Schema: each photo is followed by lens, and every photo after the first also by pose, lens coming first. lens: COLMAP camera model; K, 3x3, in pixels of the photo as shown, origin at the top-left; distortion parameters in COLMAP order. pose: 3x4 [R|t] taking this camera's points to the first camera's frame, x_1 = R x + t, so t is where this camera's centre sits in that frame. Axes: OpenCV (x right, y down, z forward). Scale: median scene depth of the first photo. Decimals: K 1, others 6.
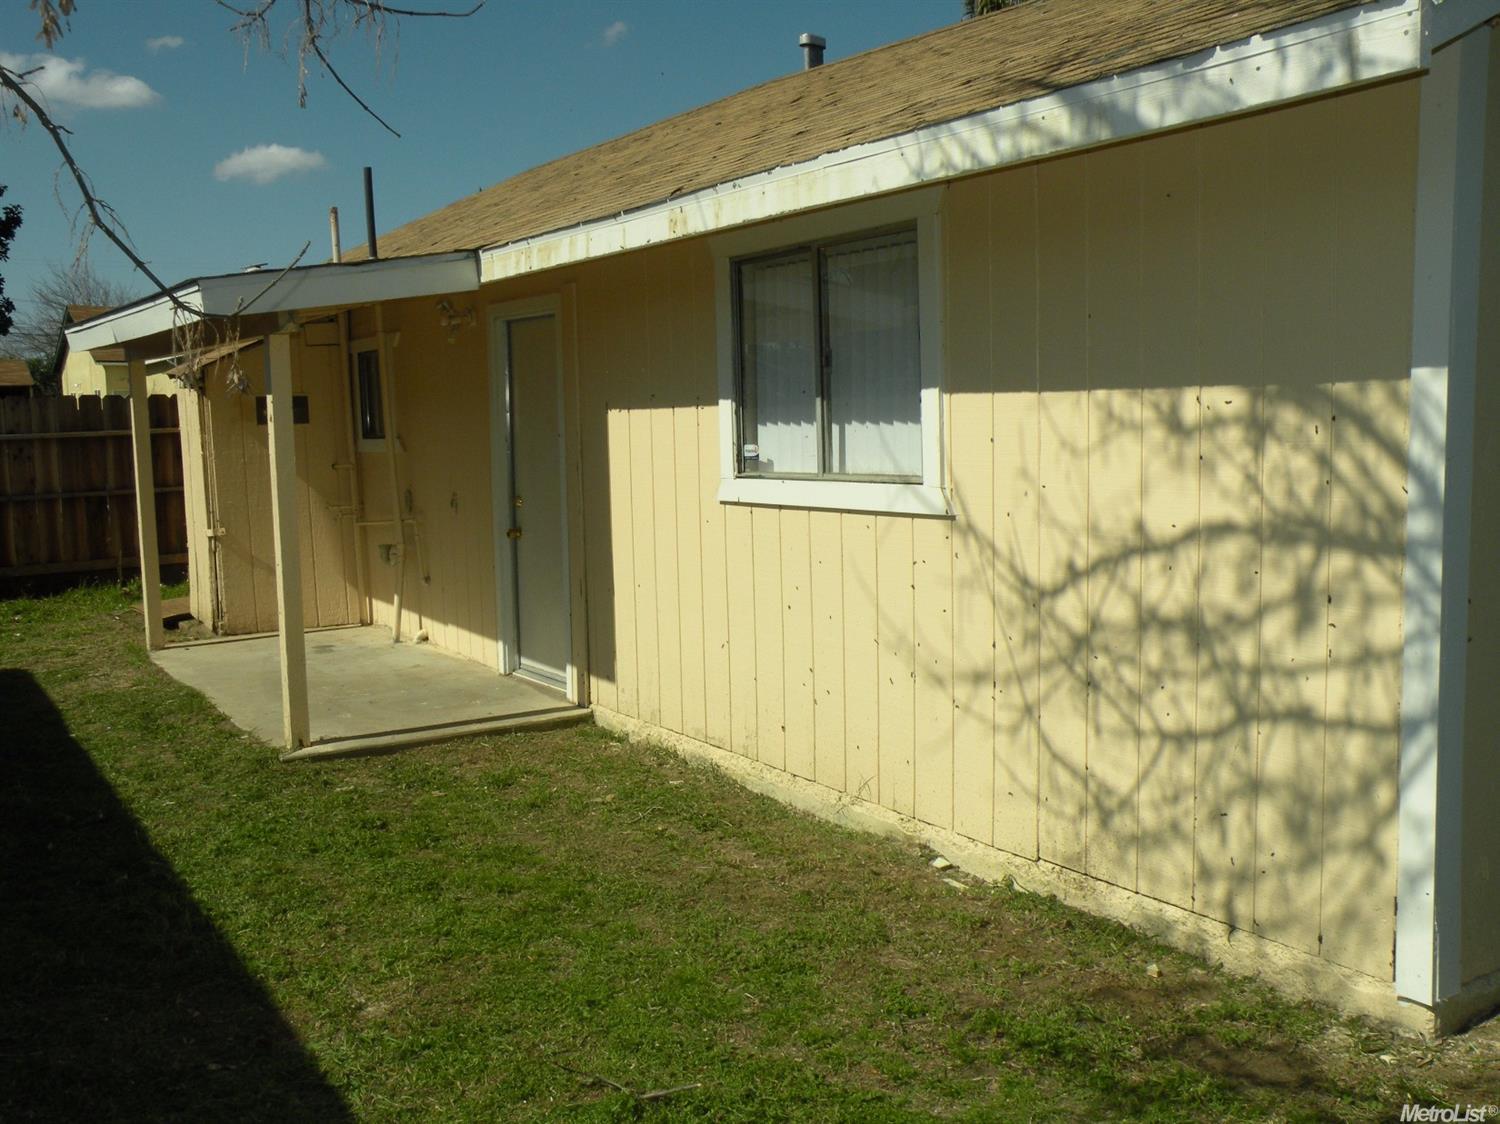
lens RADIAL K [[1424.0, 0, 748.8], [0, 1424.0, 543.0], [0, 0, 1]] dist [-0.092606, 0.174736]
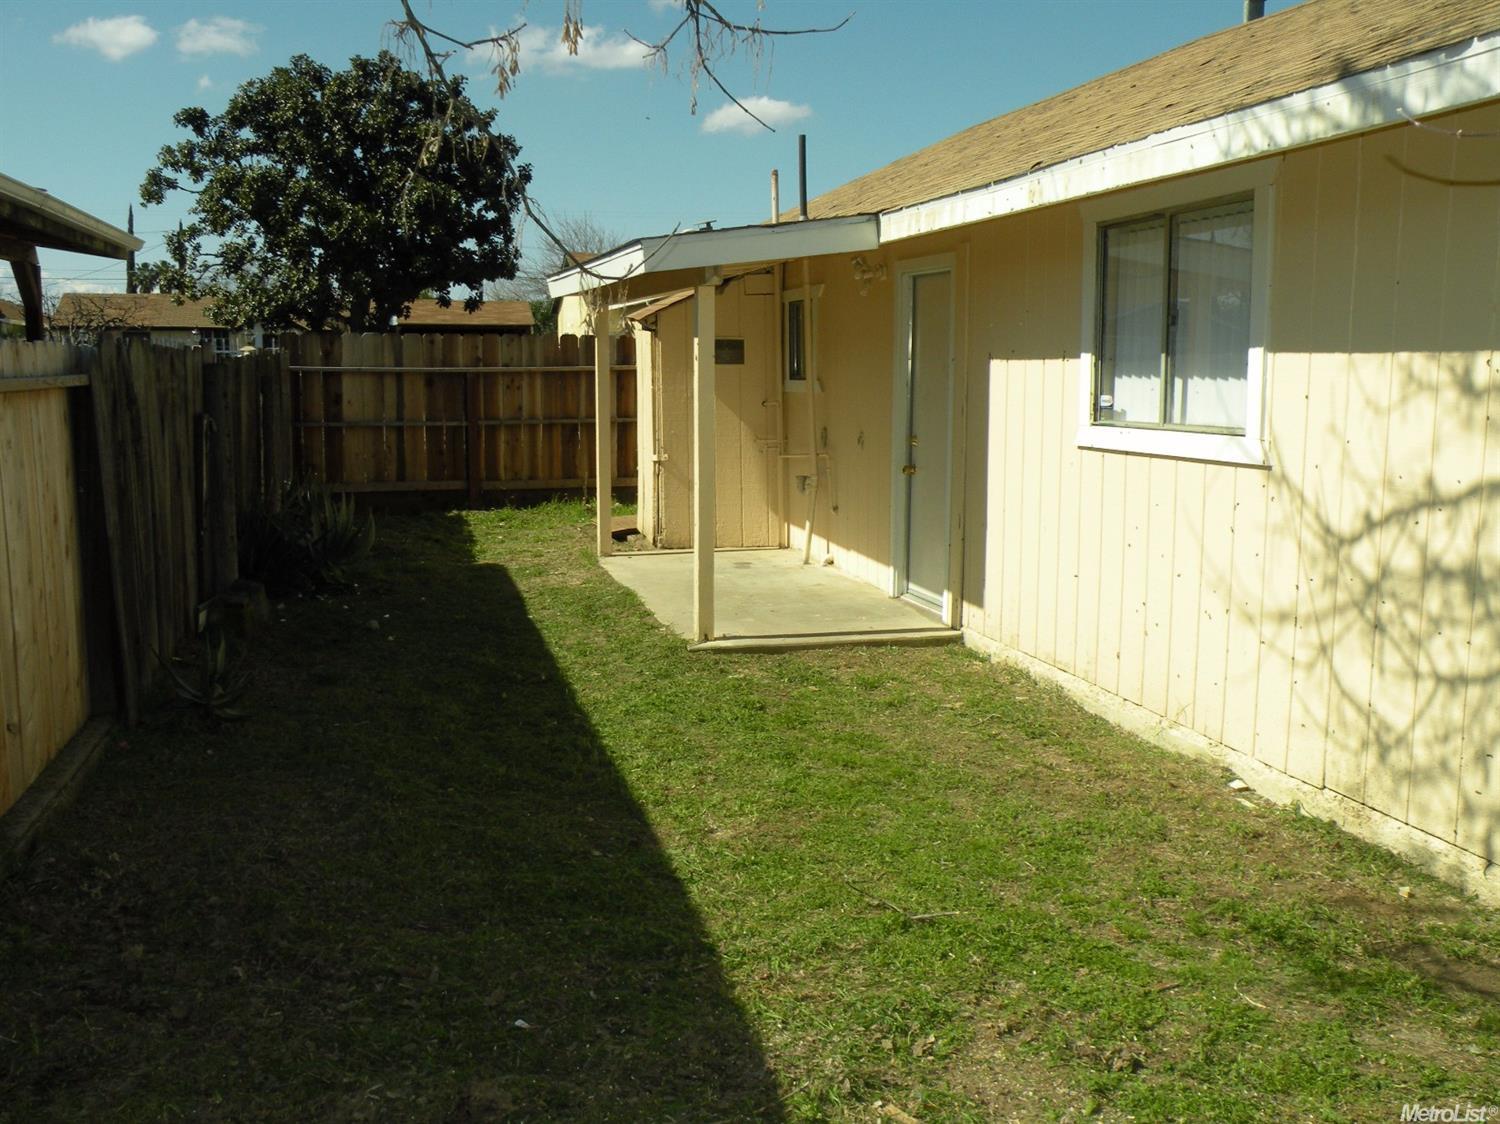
lens RADIAL K [[1424.0, 0, 748.8], [0, 1424.0, 543.0], [0, 0, 1]] dist [-0.092606, 0.174736]
pose [[0.948587, 0.066735, -0.309400, 0.099066], [-0.055941, 0.997480, 0.043638, 0.013877], [0.311533, -0.024086, 0.949930, -0.139324]]
